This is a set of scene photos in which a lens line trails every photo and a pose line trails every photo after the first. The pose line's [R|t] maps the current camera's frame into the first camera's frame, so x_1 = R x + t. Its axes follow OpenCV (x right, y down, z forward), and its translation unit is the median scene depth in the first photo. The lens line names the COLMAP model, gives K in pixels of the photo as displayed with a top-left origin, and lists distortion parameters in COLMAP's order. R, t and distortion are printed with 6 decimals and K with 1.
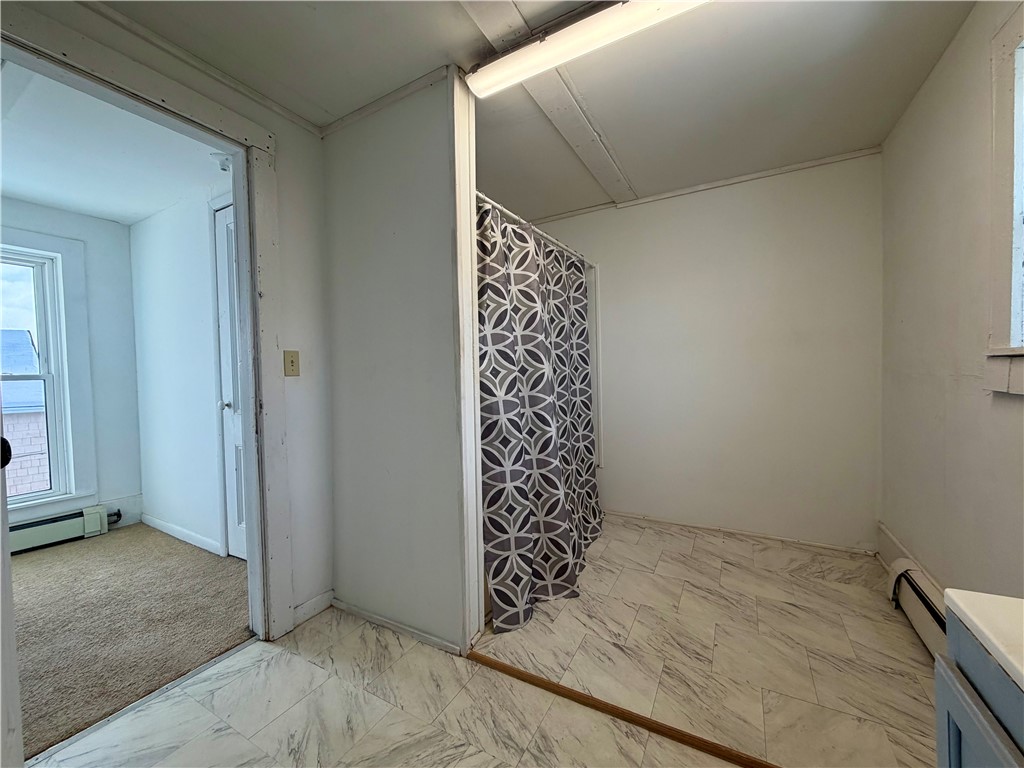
lens RADIAL K [[404.7, 0, 509.8], [0, 404.7, 385.4], [0, 0, 1]] dist [-0.000042, -0.000144]
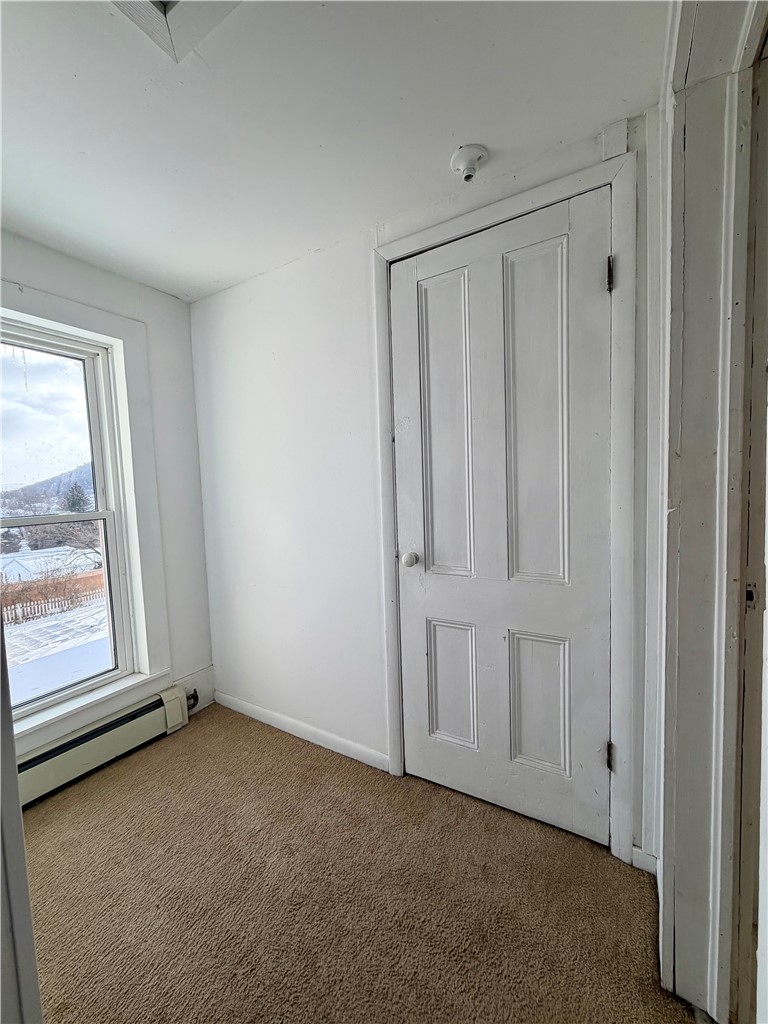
lens RADIAL K [[404.7, 0, 385.5], [0, 404.7, 510.5], [0, 0, 1]] dist [-0.000042, -0.000144]
pose [[0.999754, -0.011168, -0.019147, -0.725397], [0.011864, 0.999259, 0.036612, -0.055868], [0.018724, -0.036830, 0.999146, 0.332920]]
